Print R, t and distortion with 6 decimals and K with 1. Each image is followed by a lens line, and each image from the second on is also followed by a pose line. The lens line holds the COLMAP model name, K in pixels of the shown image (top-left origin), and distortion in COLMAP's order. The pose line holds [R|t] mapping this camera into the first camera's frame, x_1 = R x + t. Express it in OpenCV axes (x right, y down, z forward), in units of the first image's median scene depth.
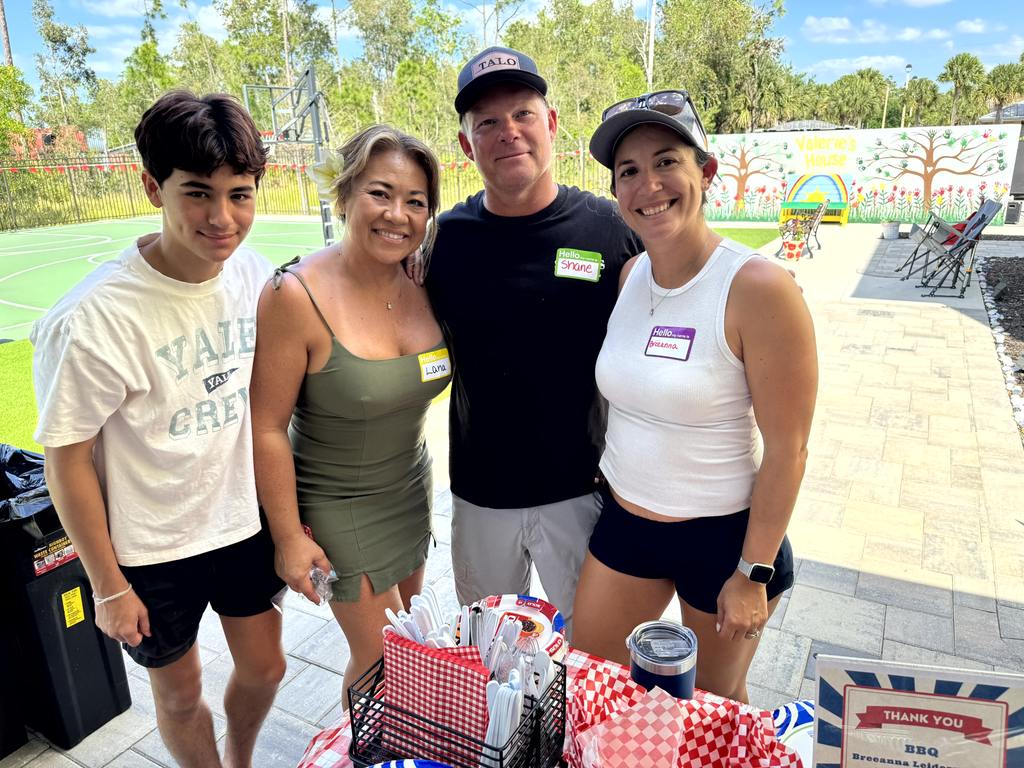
lens RADIAL K [[727.8, 0, 512.0], [0, 727.8, 384.0], [0, 0, 1]] dist [0.000065, -0.000919]
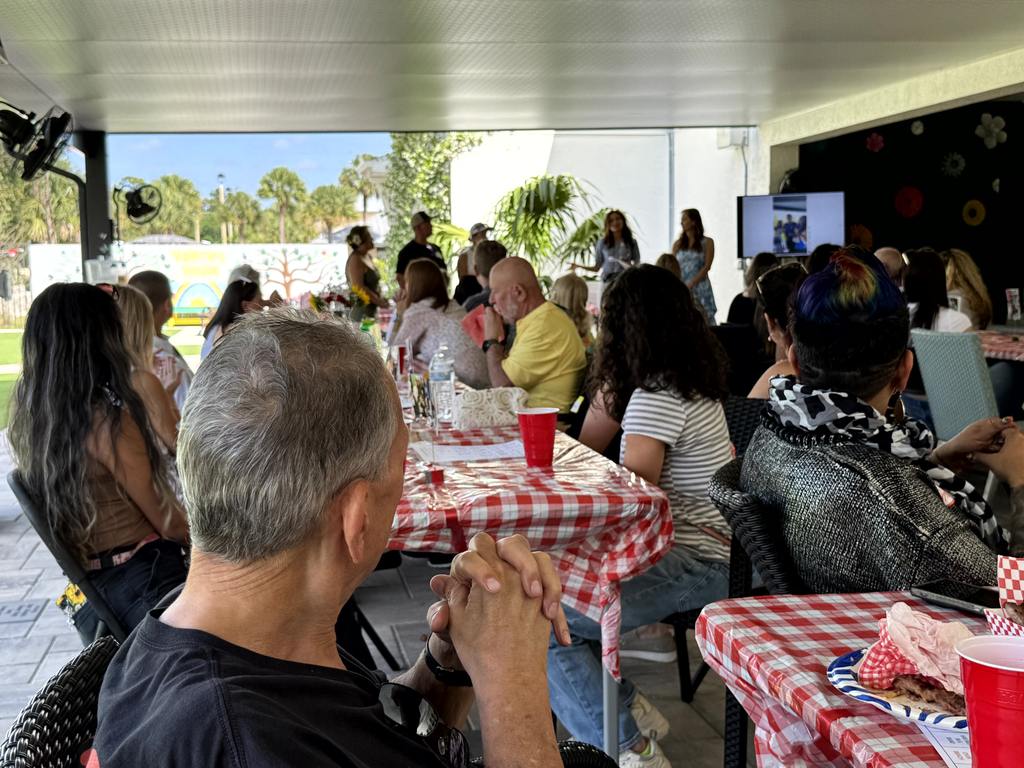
lens RADIAL K [[1224.0, 0, 512.0], [0, 1224.0, 384.0], [0, 0, 1]] dist [0.007551, -0.001044]
pose [[0.758498, -0.036750, 0.650638, -0.138842], [0.182393, 0.970478, -0.157813, 0.077484], [-0.625631, 0.238373, 0.742809, -0.205034]]
